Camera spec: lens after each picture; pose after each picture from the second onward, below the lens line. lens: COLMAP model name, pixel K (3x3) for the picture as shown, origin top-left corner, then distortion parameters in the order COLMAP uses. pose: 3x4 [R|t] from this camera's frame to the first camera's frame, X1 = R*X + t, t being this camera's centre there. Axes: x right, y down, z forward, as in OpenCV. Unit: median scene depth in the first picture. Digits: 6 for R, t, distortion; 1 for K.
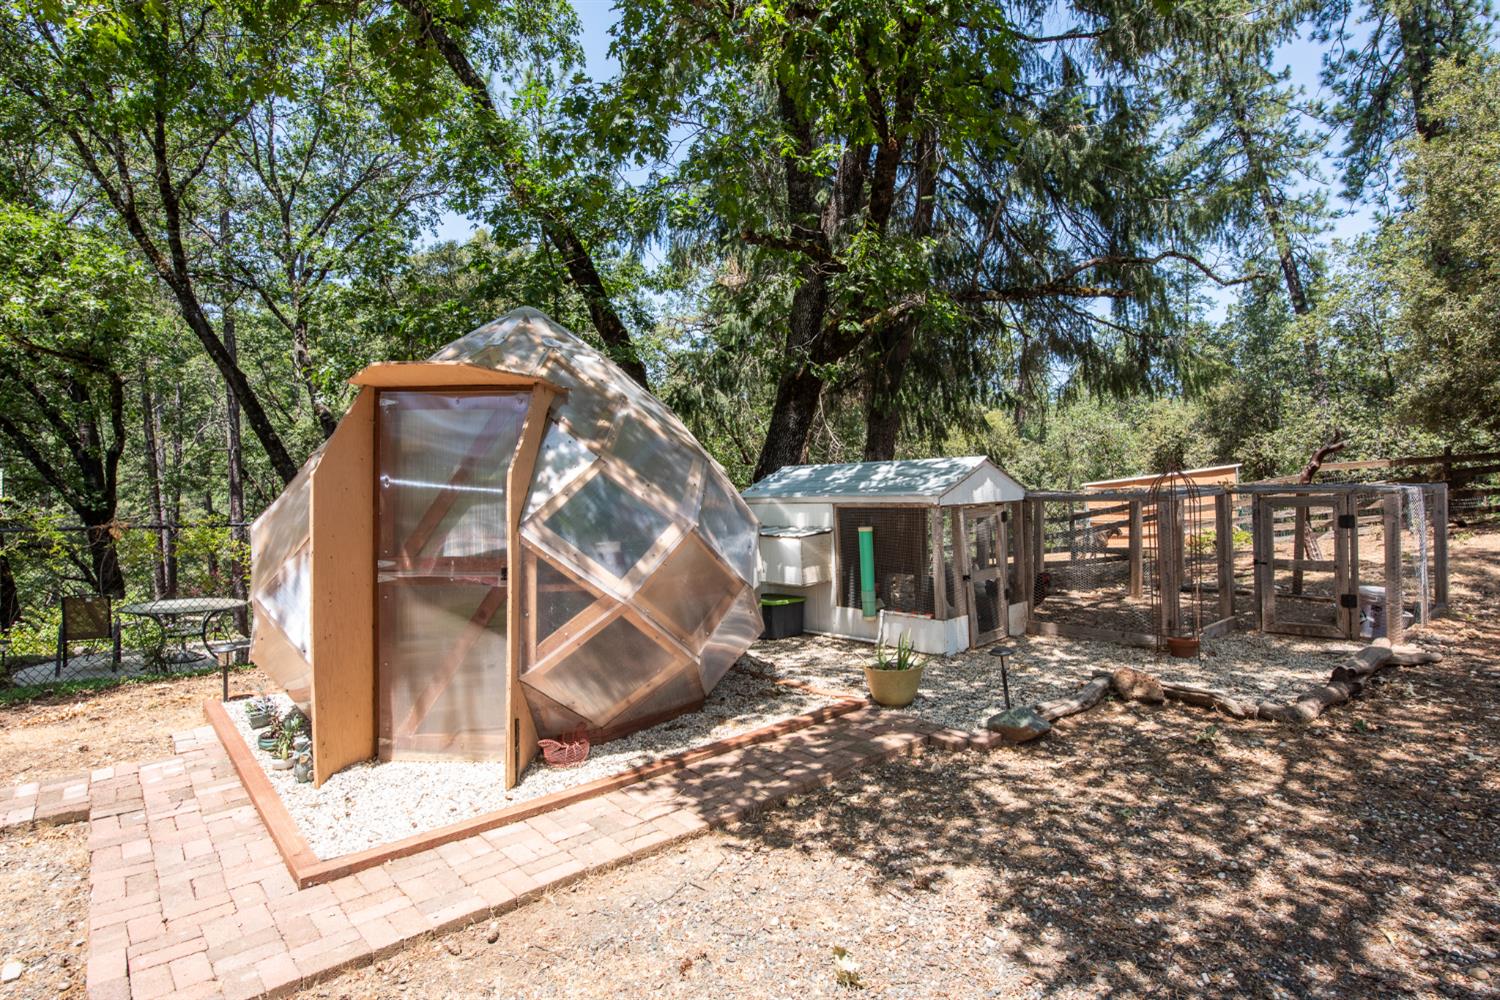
lens RADIAL K [[739.5, 0, 748.9], [0, 739.5, 515.0], [0, 0, 1]] dist [0.004062, -0.001834]
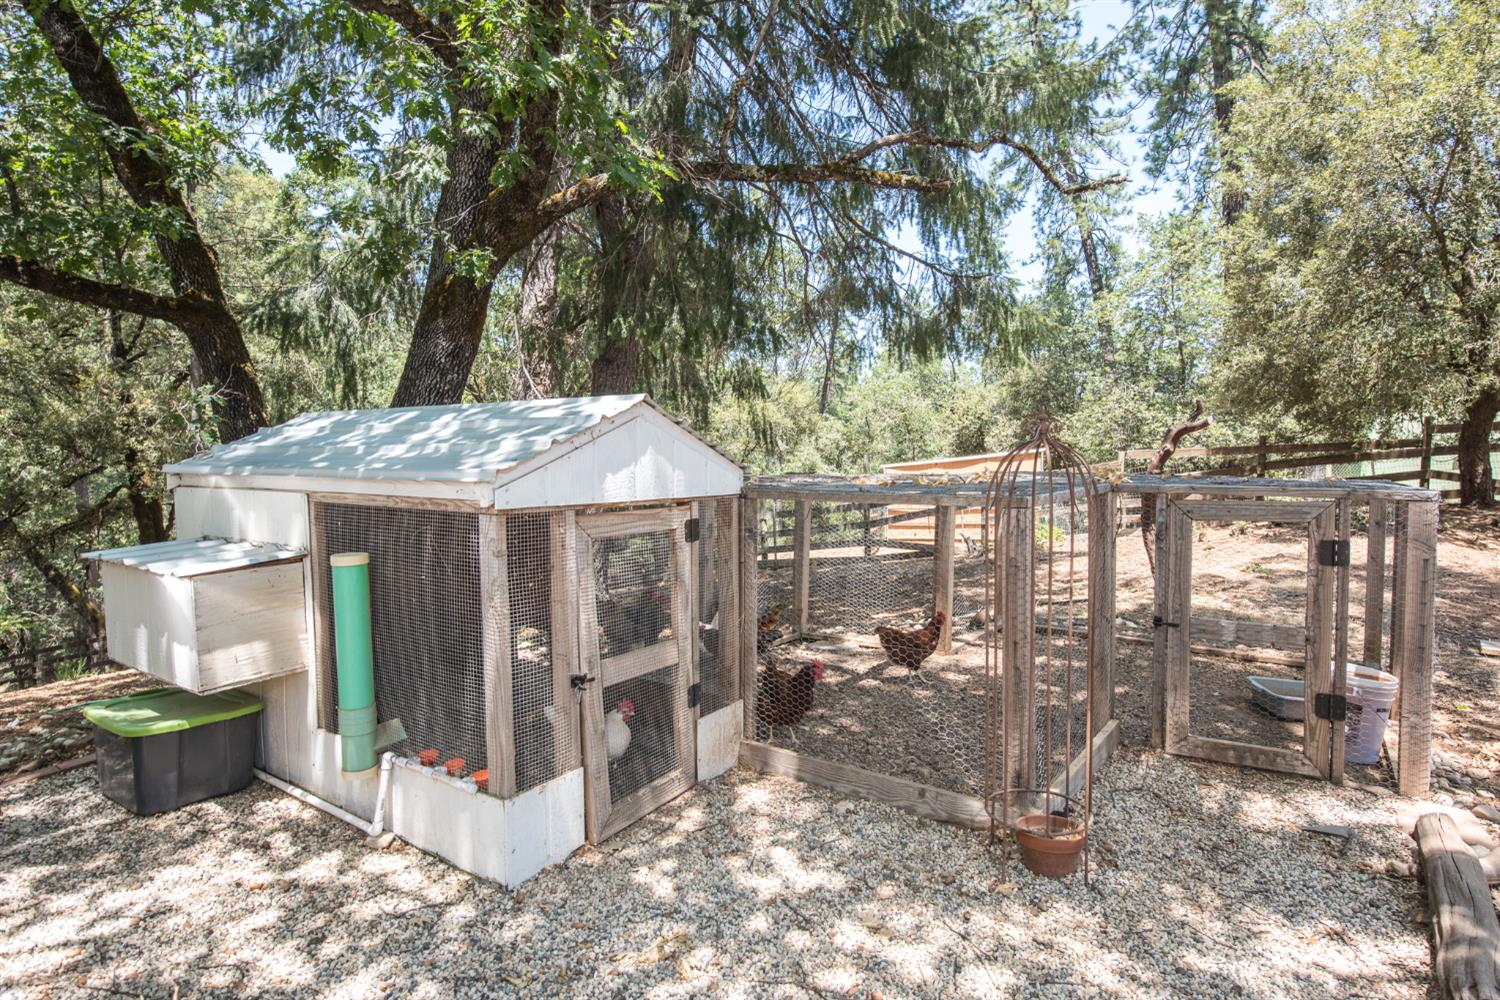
lens RADIAL K [[594.7, 0, 748.5], [0, 594.7, 500.3], [0, 0, 1]] dist [0.014093, -0.000112]
pose [[0.982458, 0.017332, 0.185676, 0.159894], [-0.022057, 0.999483, 0.023413, -0.013318], [-0.185174, -0.027098, 0.982332, 0.323412]]
